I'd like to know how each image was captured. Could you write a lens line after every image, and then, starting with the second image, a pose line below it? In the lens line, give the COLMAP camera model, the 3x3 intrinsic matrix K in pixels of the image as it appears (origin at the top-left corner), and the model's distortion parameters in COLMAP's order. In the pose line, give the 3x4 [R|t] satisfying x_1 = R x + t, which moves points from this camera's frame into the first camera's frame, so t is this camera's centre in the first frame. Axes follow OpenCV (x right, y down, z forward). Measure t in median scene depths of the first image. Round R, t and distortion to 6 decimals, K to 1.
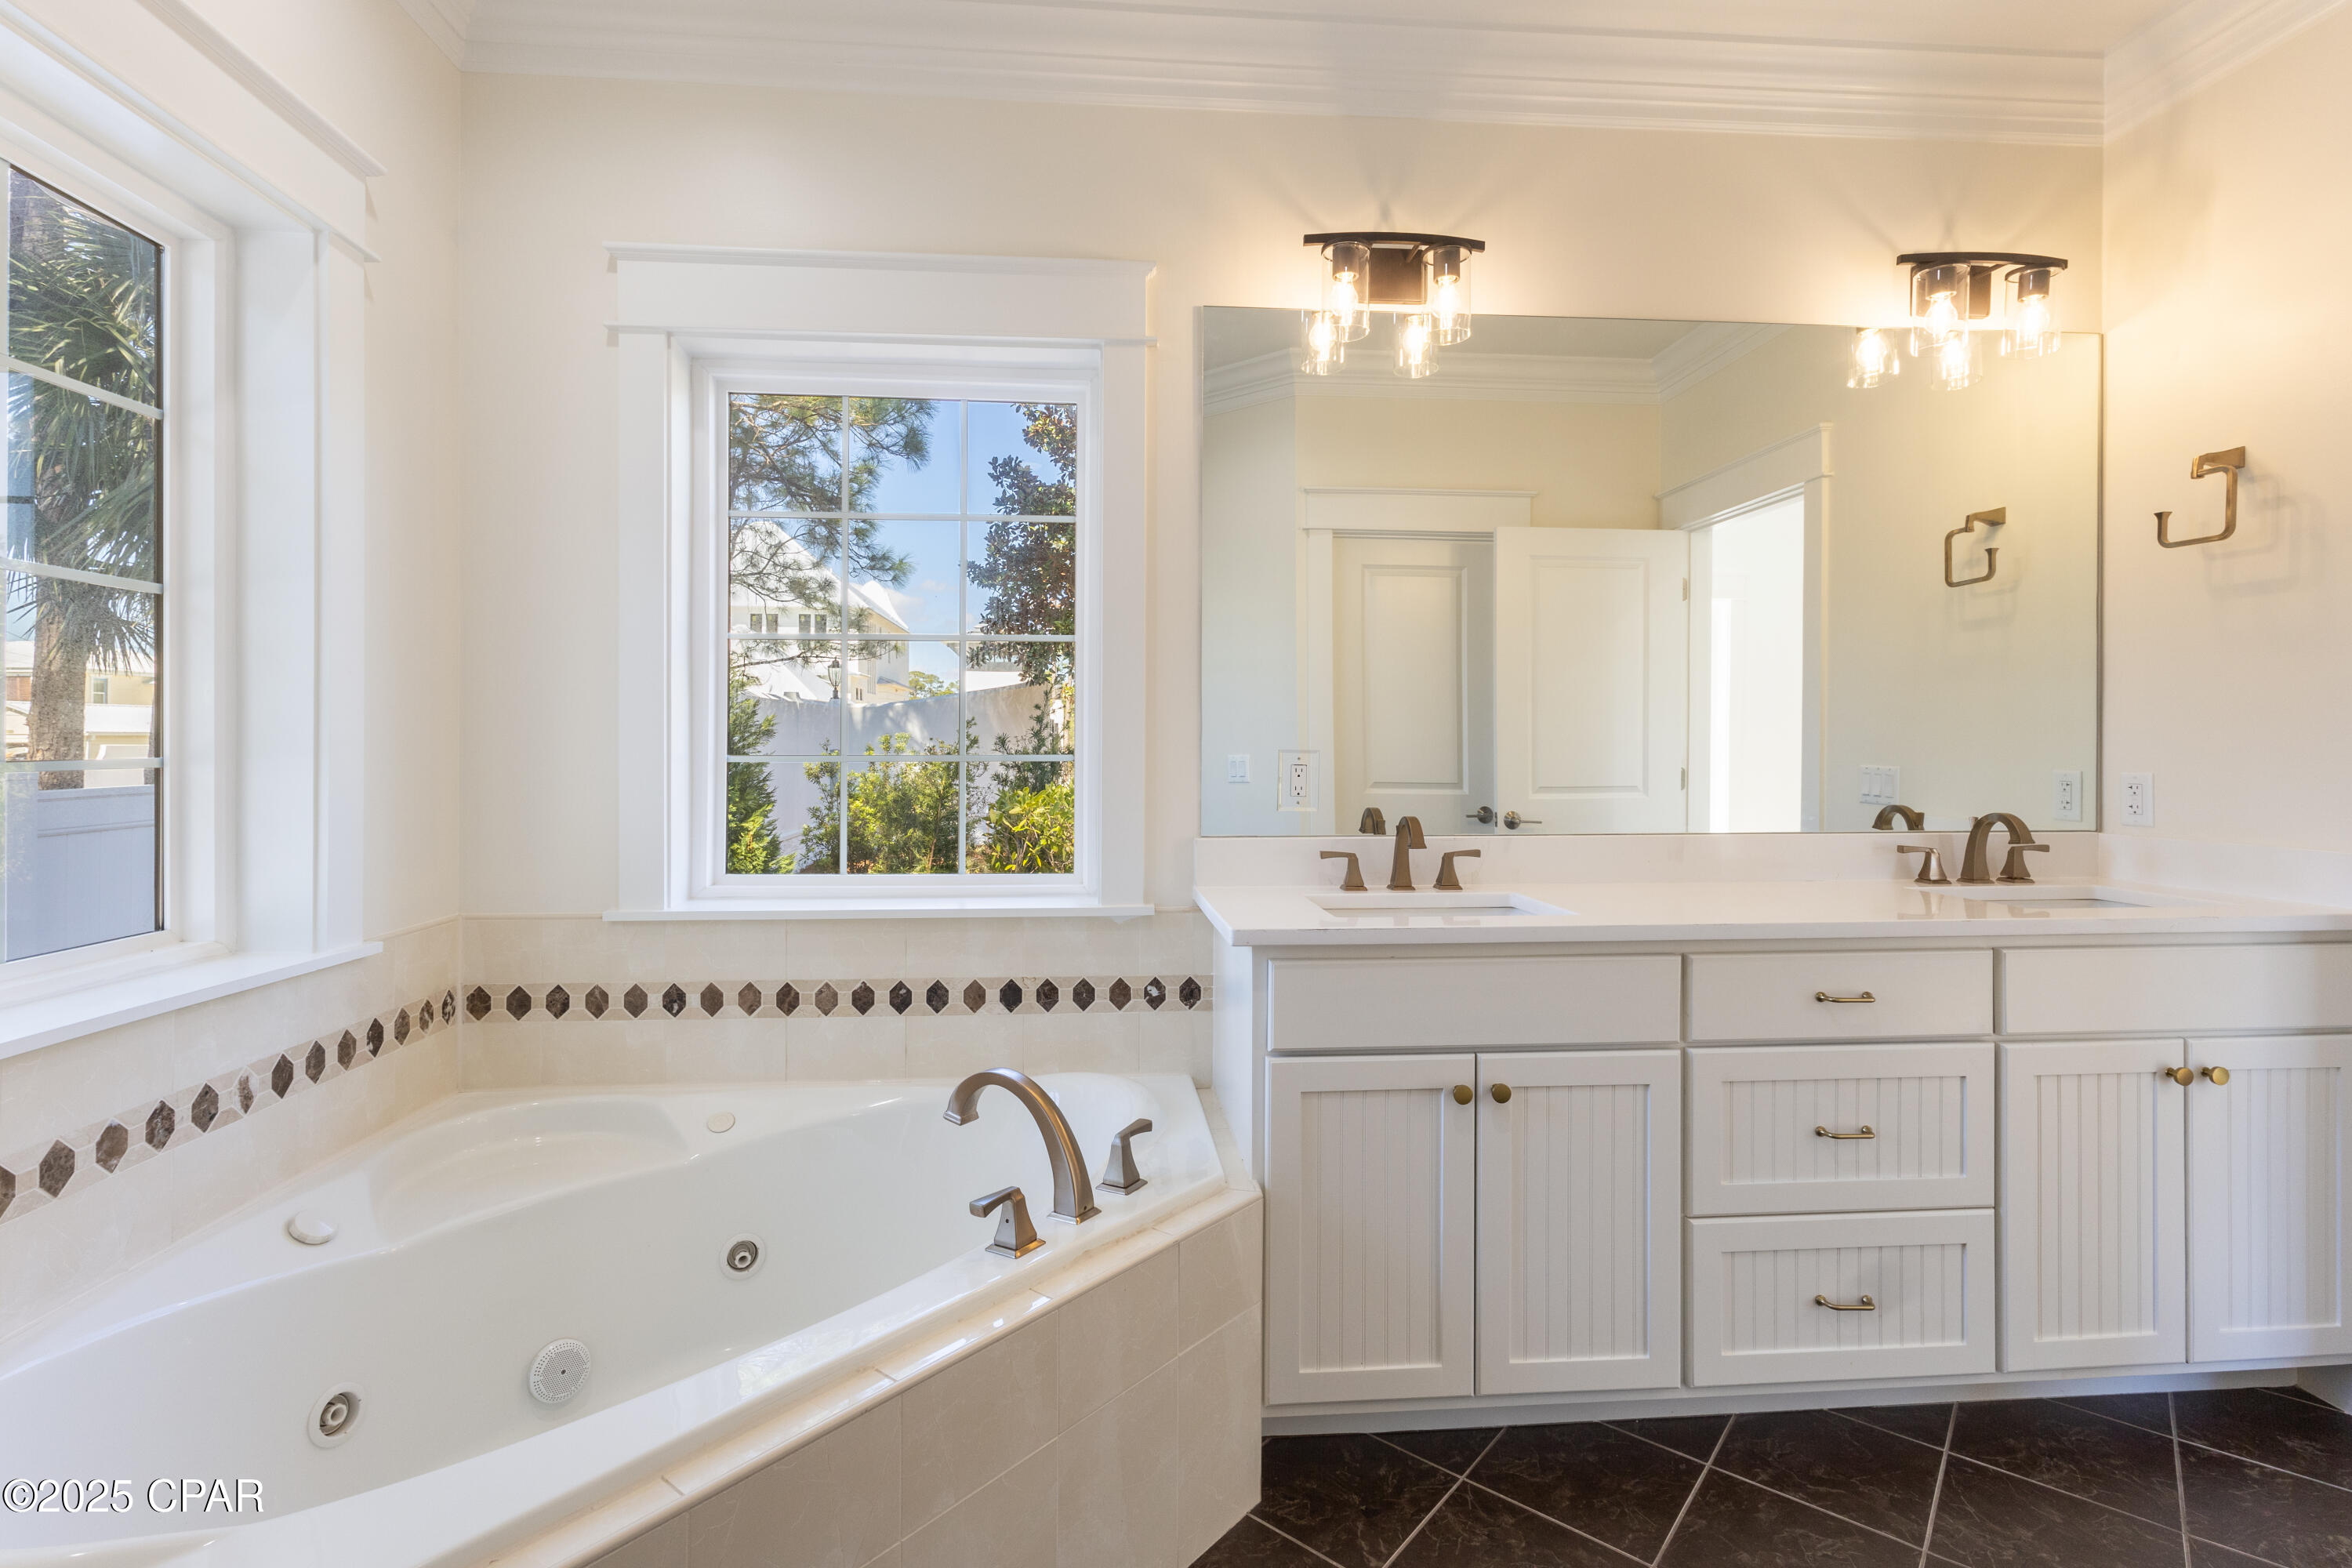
lens RADIAL K [[1096.1, 0, 1175.5], [0, 1096.1, 725.2], [0, 0, 1]] dist [0.003437, 0.000391]
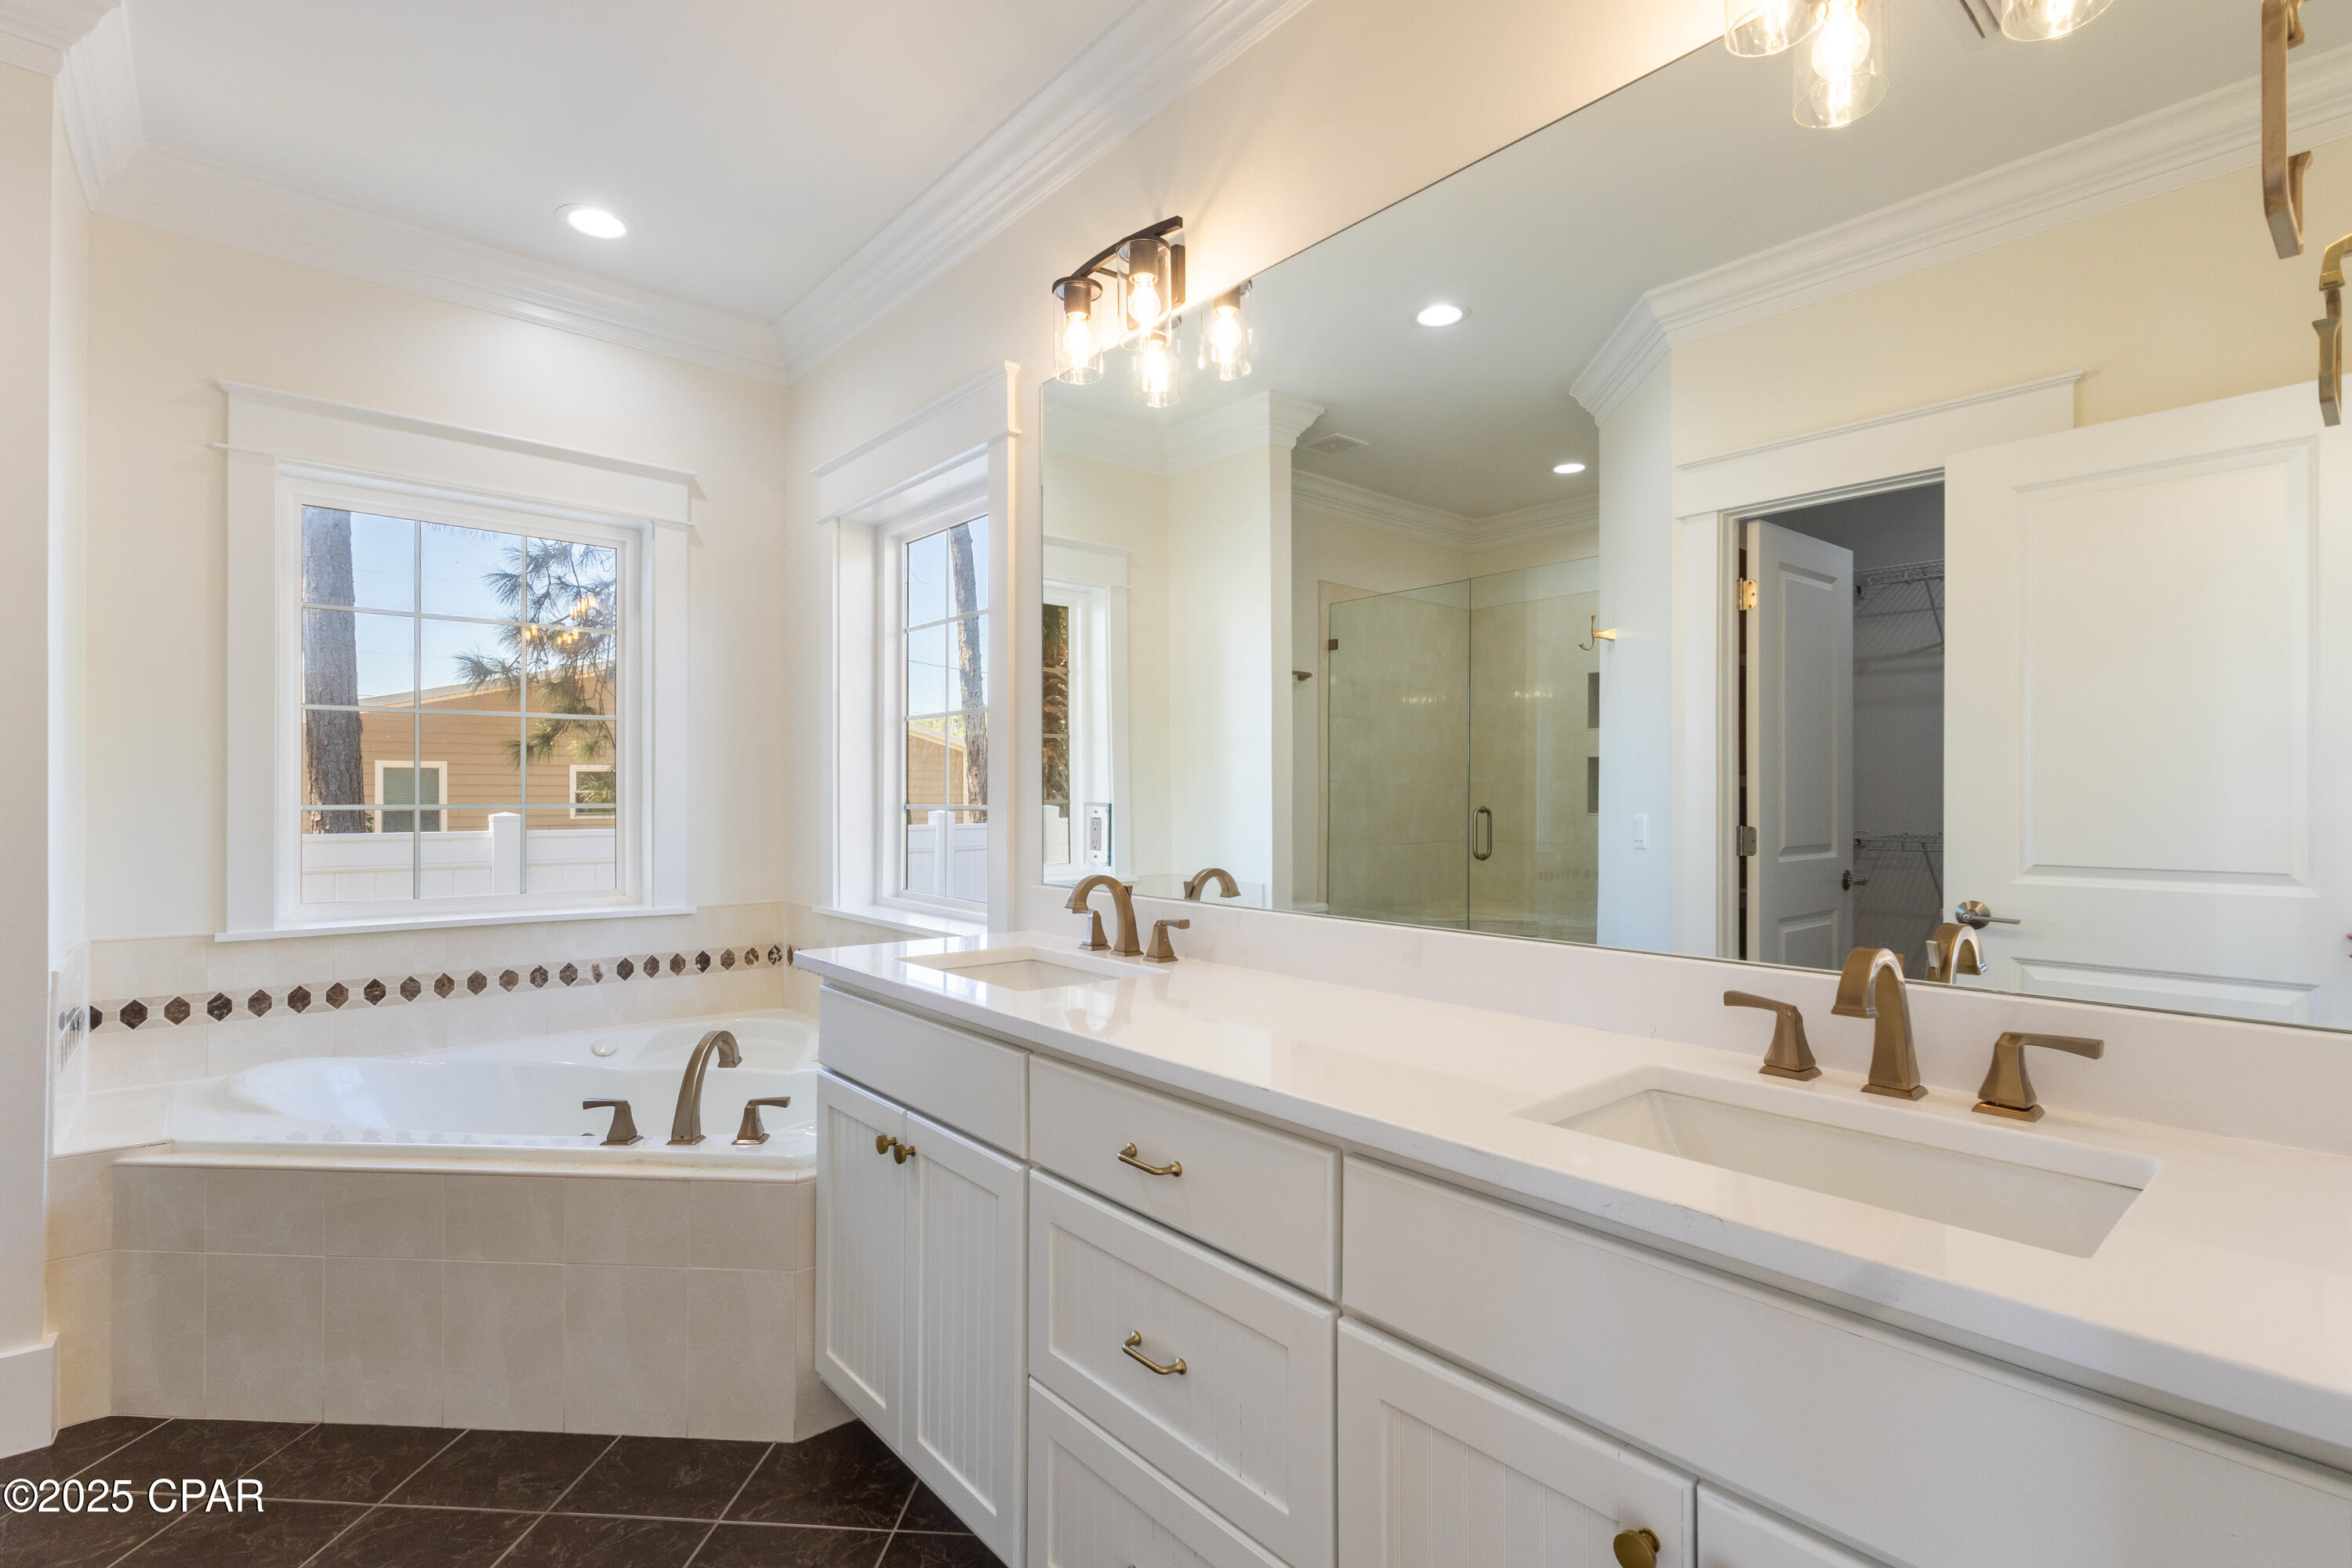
lens RADIAL K [[1079.5, 0, 1186.0], [0, 1079.5, 767.4], [0, 0, 1]] dist [0.001448, 0.001432]
pose [[0.587412, -0.024896, -0.808905, 1.256380], [0.012620, 0.999687, -0.021603, 0.019547], [0.809189, 0.002482, 0.587543, 0.661216]]
